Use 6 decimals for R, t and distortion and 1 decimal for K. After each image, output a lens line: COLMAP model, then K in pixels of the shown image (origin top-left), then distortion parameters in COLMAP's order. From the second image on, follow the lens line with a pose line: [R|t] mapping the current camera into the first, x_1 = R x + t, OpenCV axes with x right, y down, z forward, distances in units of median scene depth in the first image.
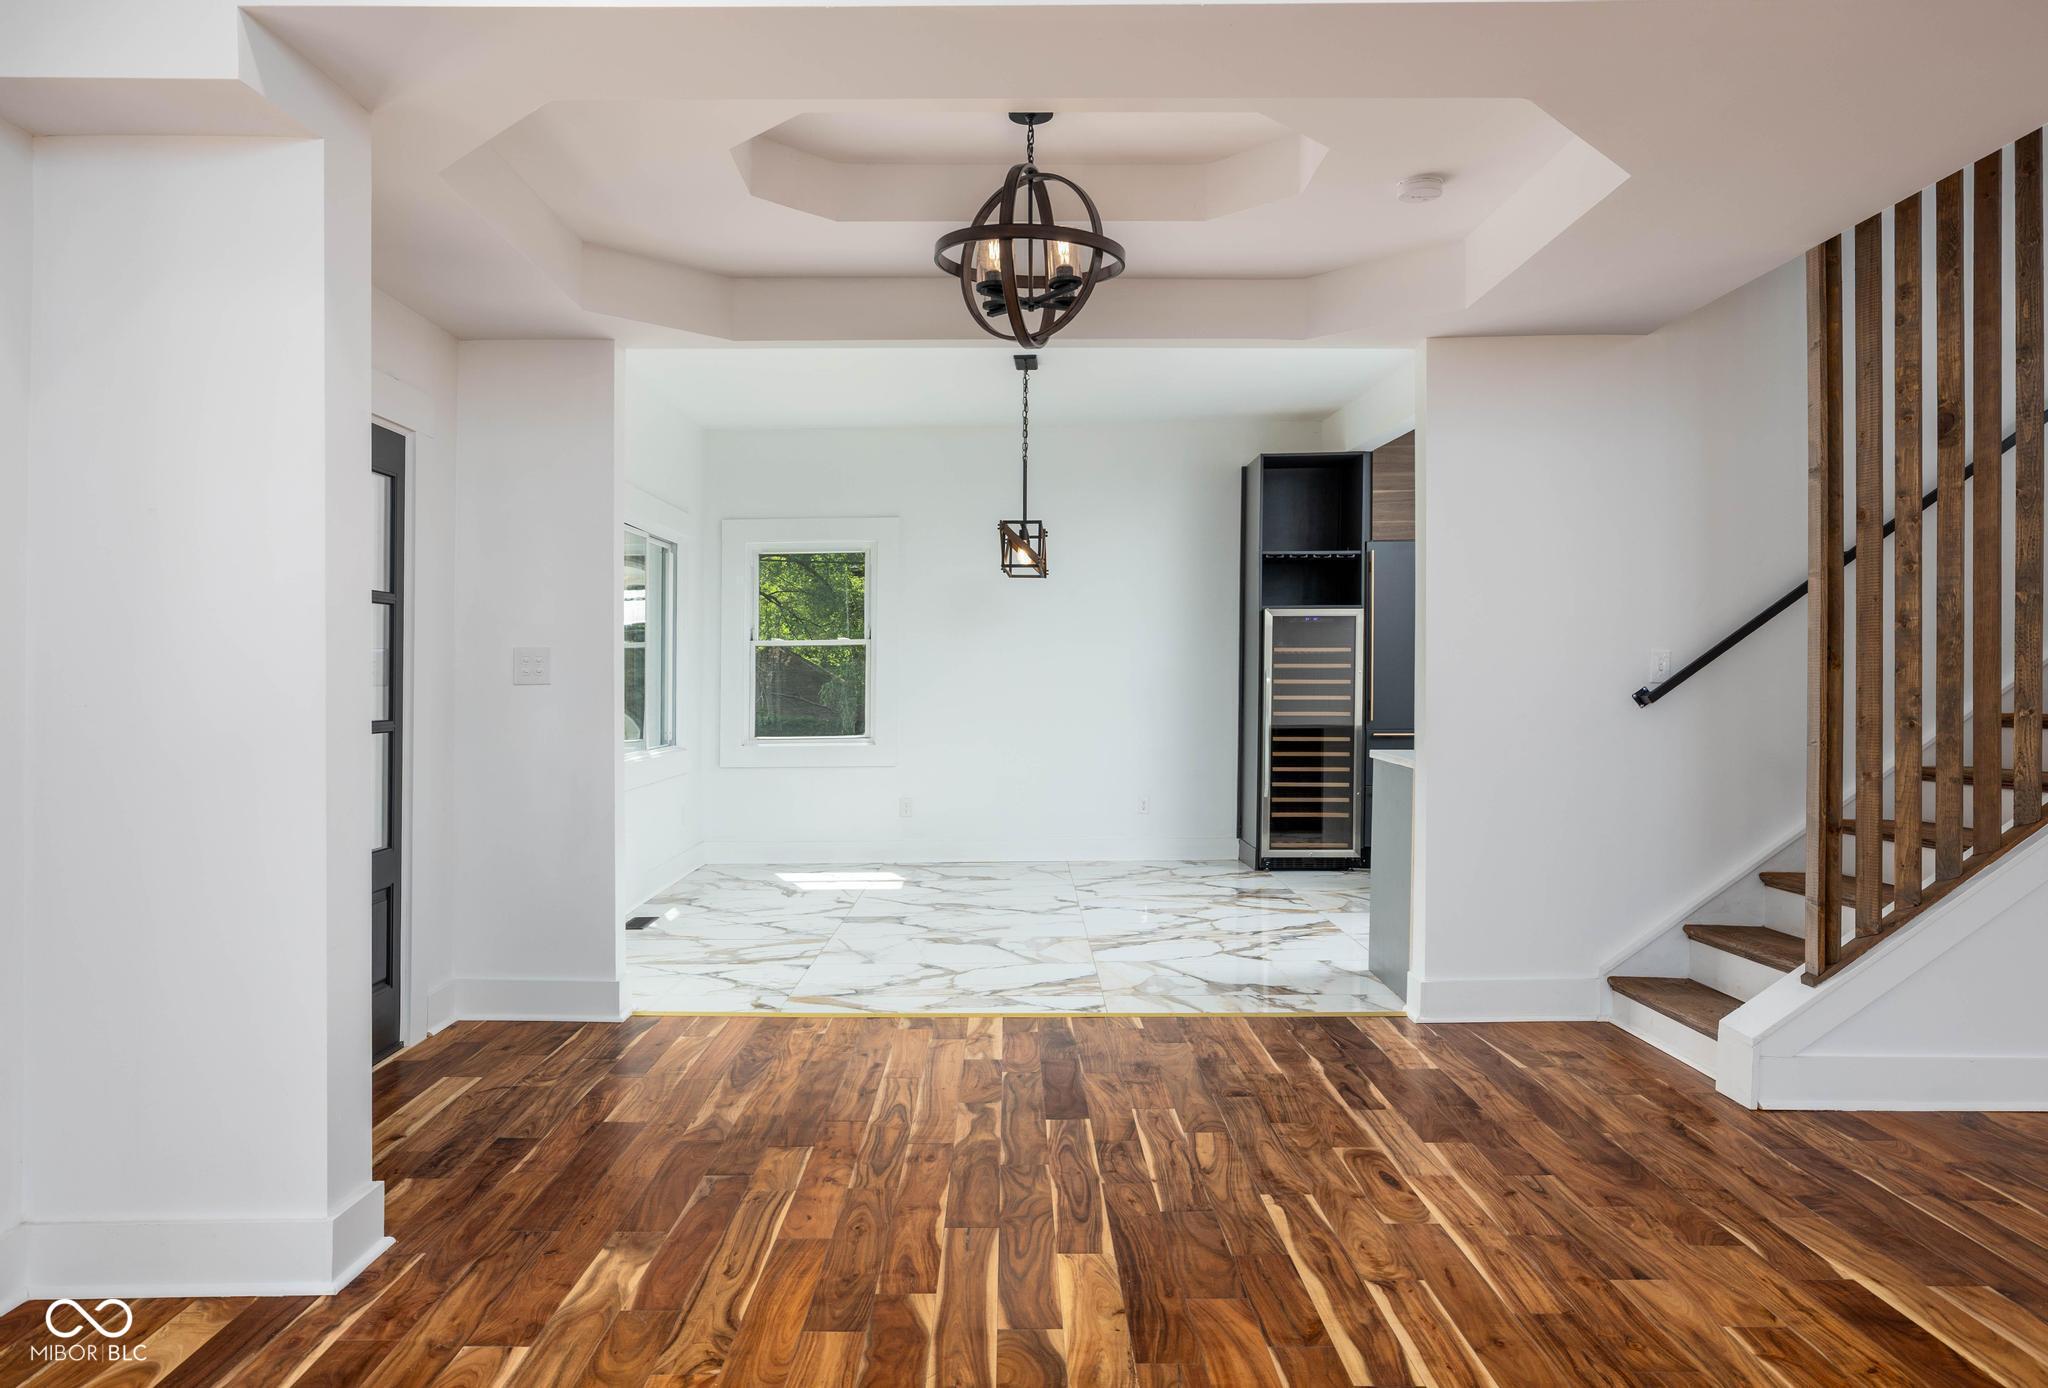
lens RADIAL K [[1419.2, 0, 1018.2], [0, 1419.2, 784.9], [0, 0, 1]] dist [0.028433, -0.000518]
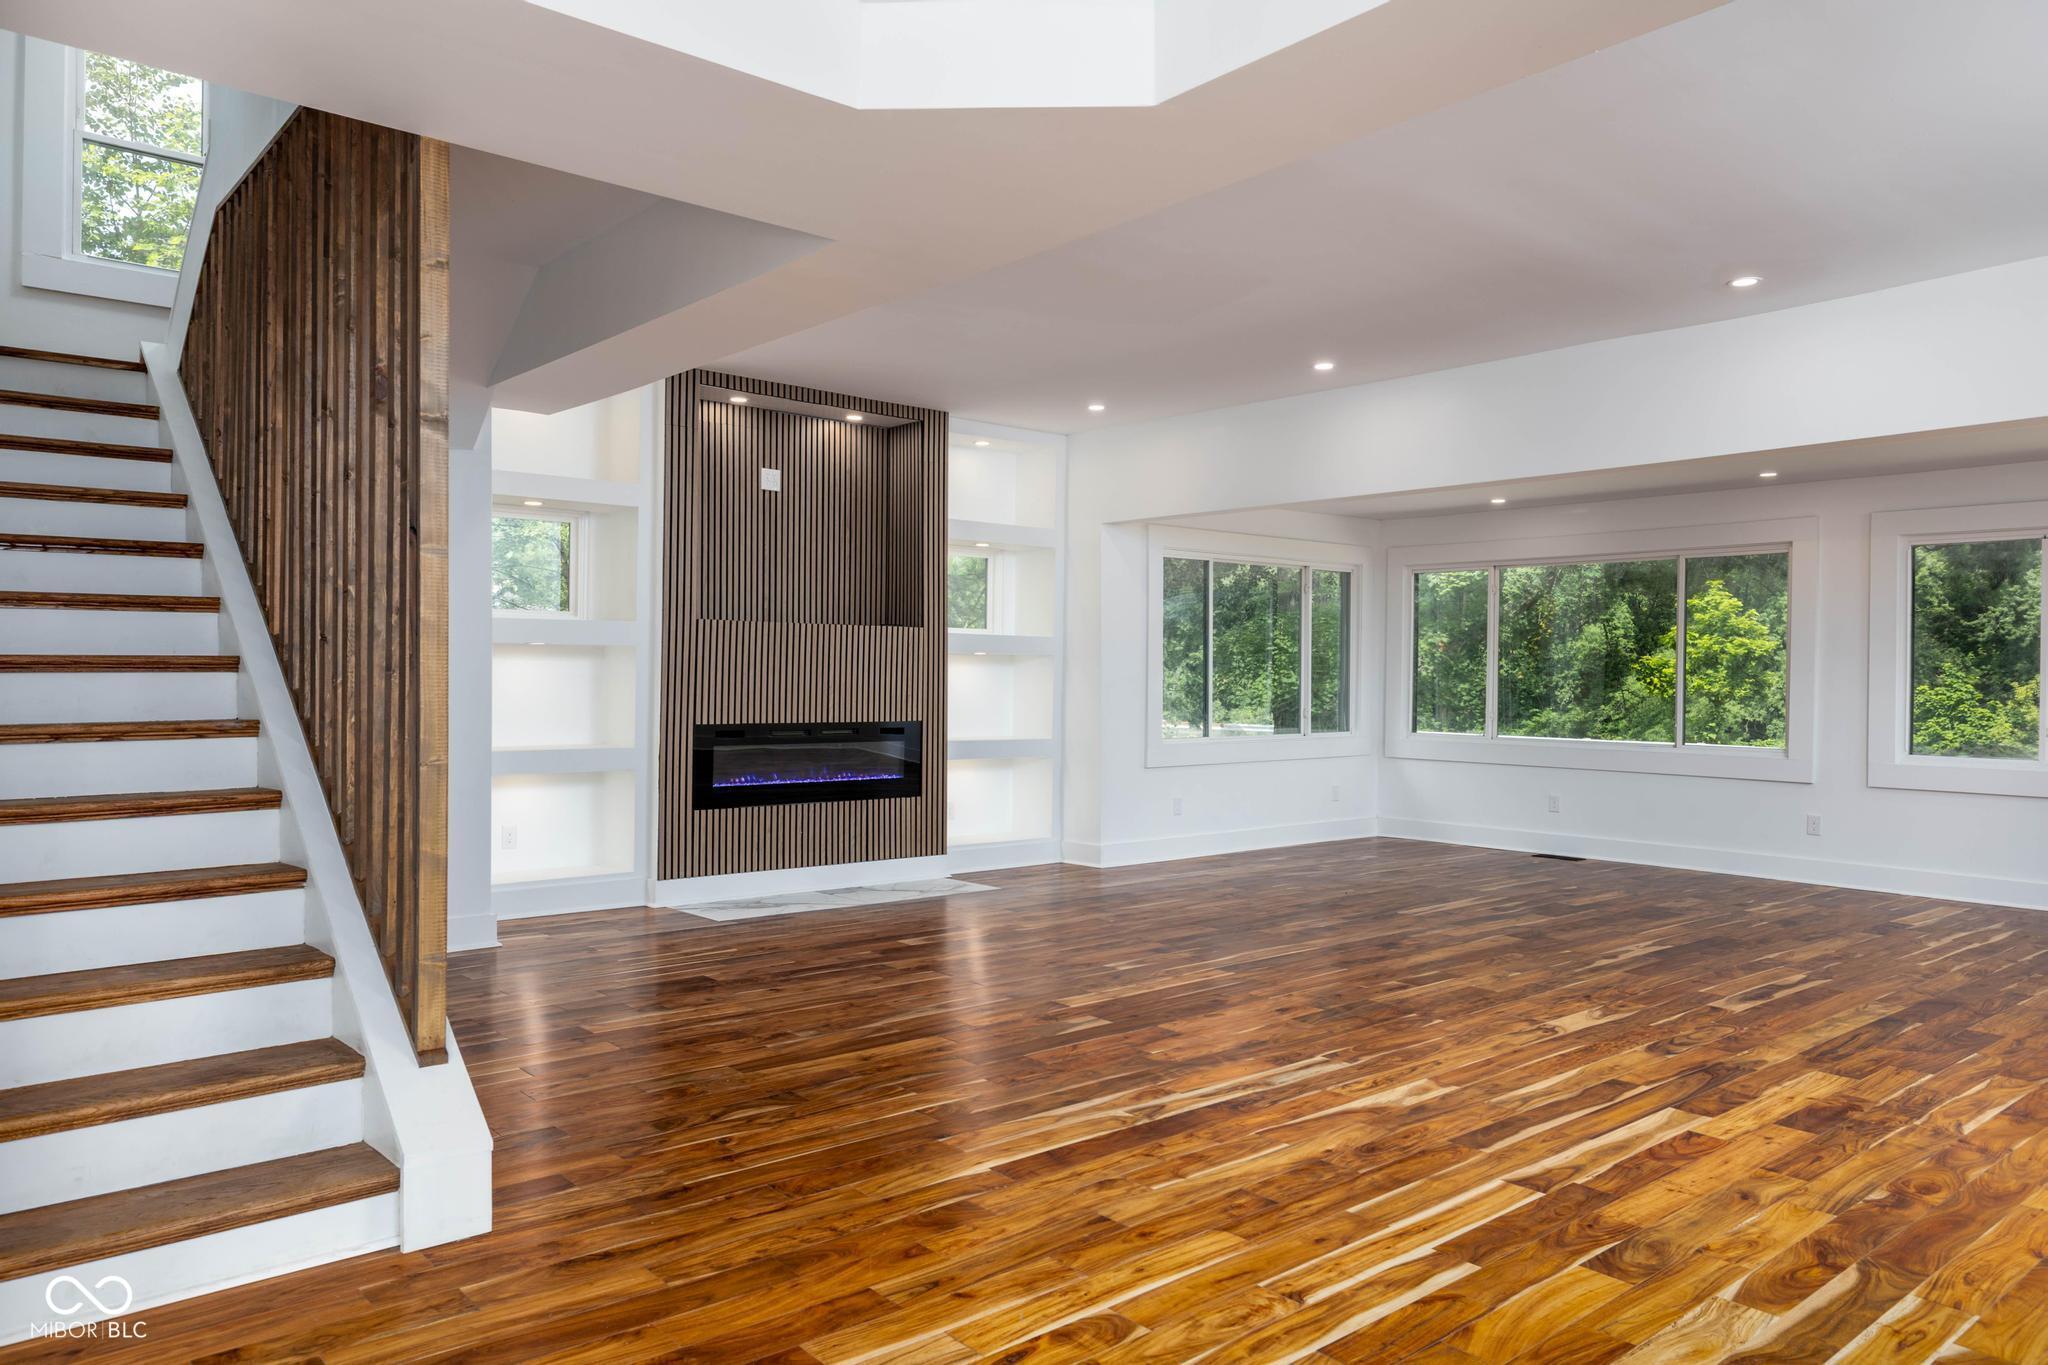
lens RADIAL K [[1395.3, 0, 1024.0], [0, 1395.3, 682.5], [0, 0, 1]] dist [0.000863, -0.000431]
pose [[-0.644967, -0.002919, 0.764205, -0.269863], [0.053249, 0.997391, 0.048751, -0.098137], [-0.762353, 0.072136, -0.643129, 1.312529]]
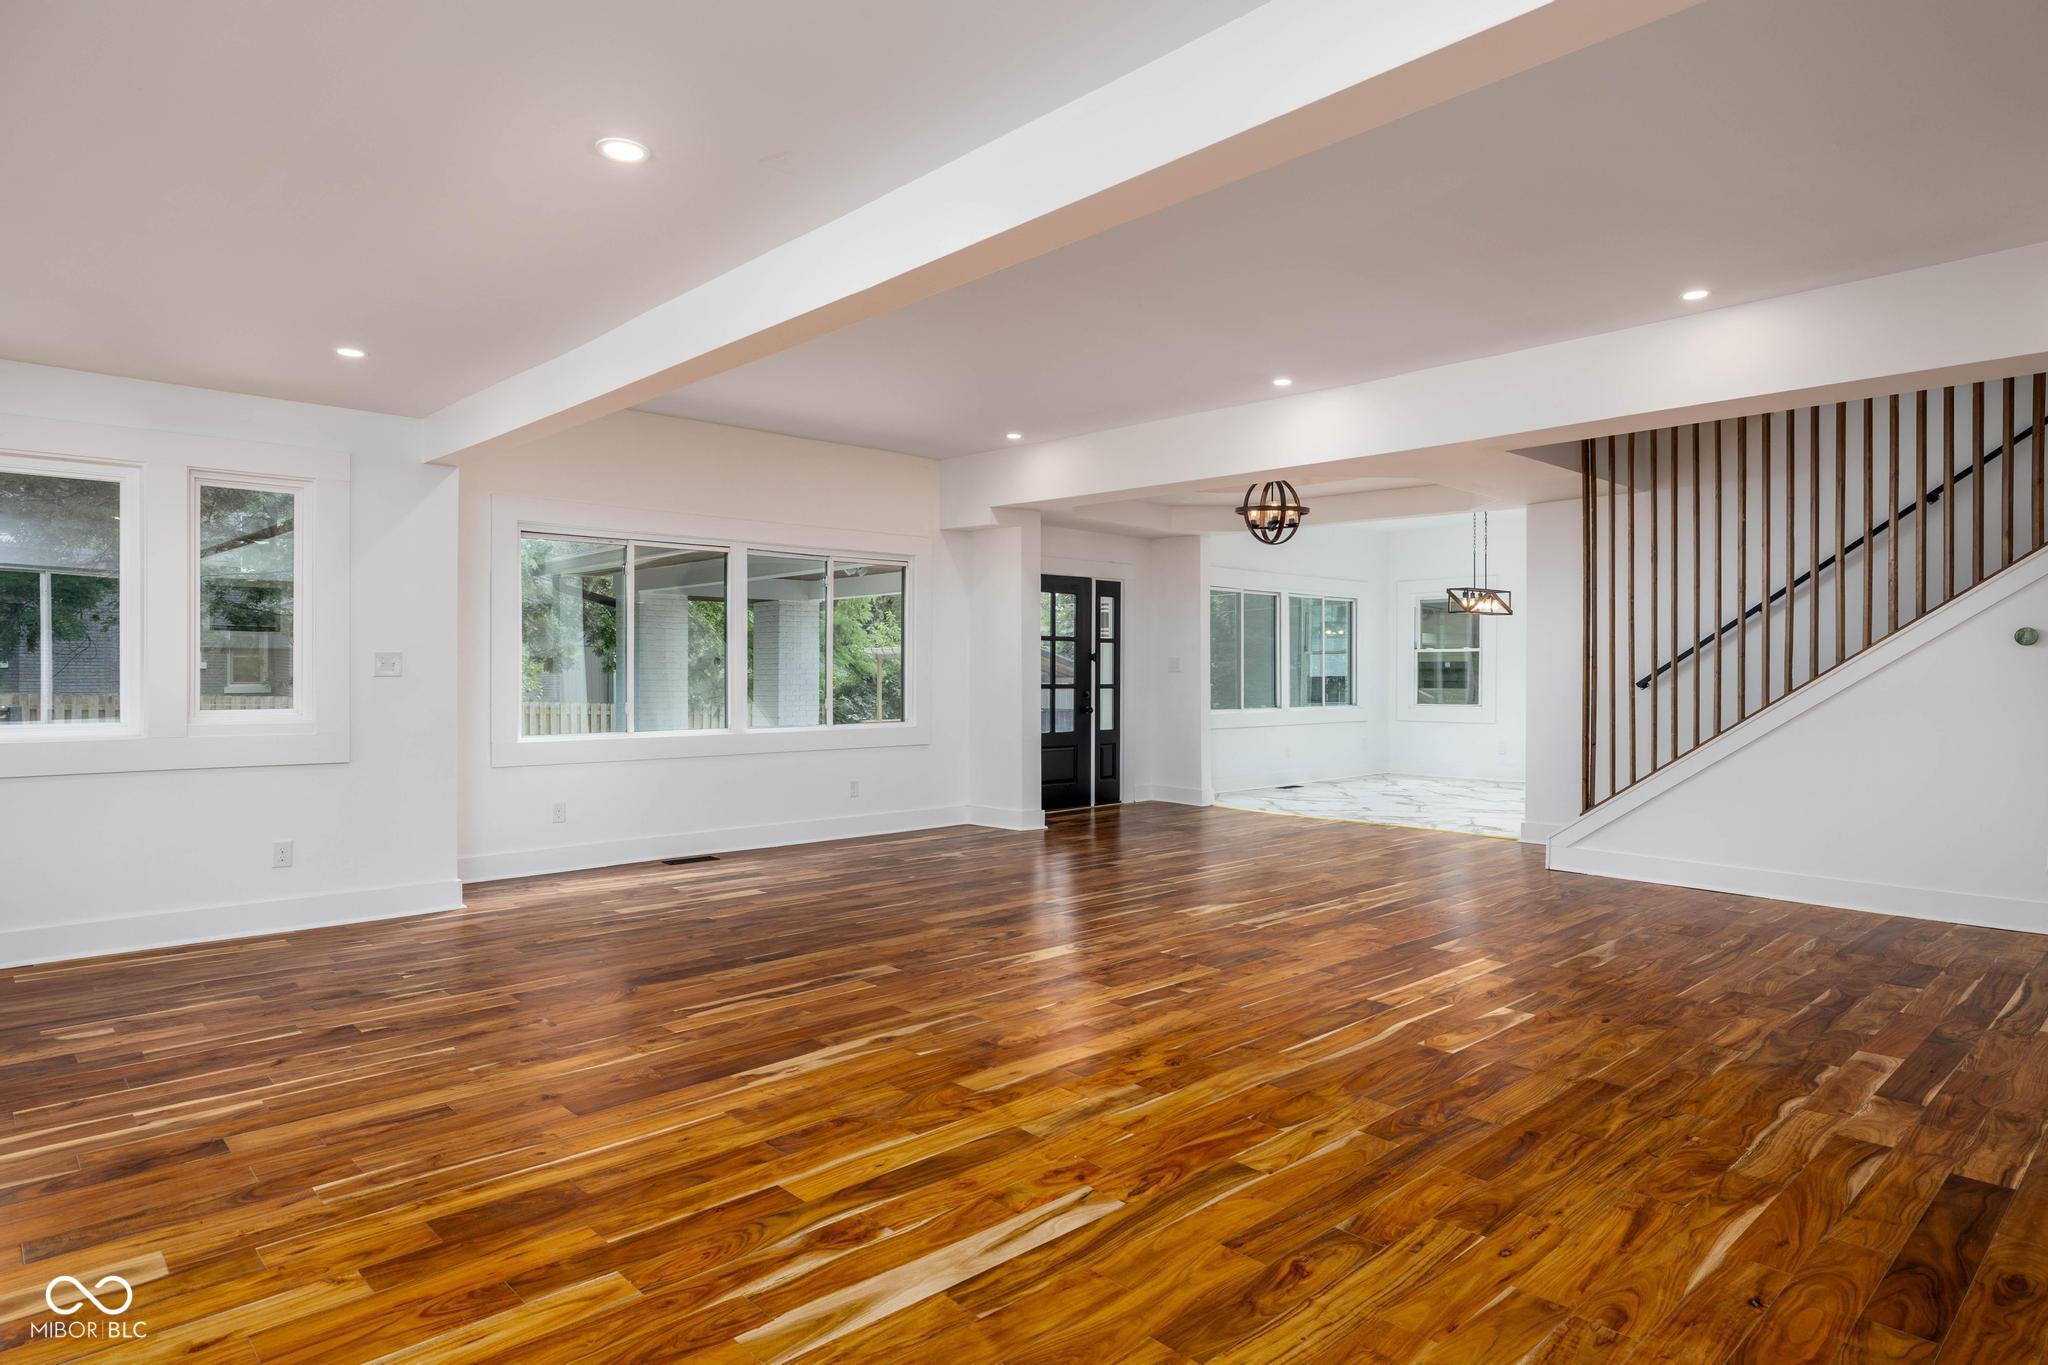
lens RADIAL K [[1142.6, 0, 1024.0], [0, 1142.6, 682.5], [0, 0, 1]] dist [0.001216, -0.002112]
pose [[0.678940, 0.012257, -0.734091, 1.332109], [-0.059556, 0.997485, -0.038426, 0.061065], [0.731774, 0.069809, 0.677962, -0.832357]]
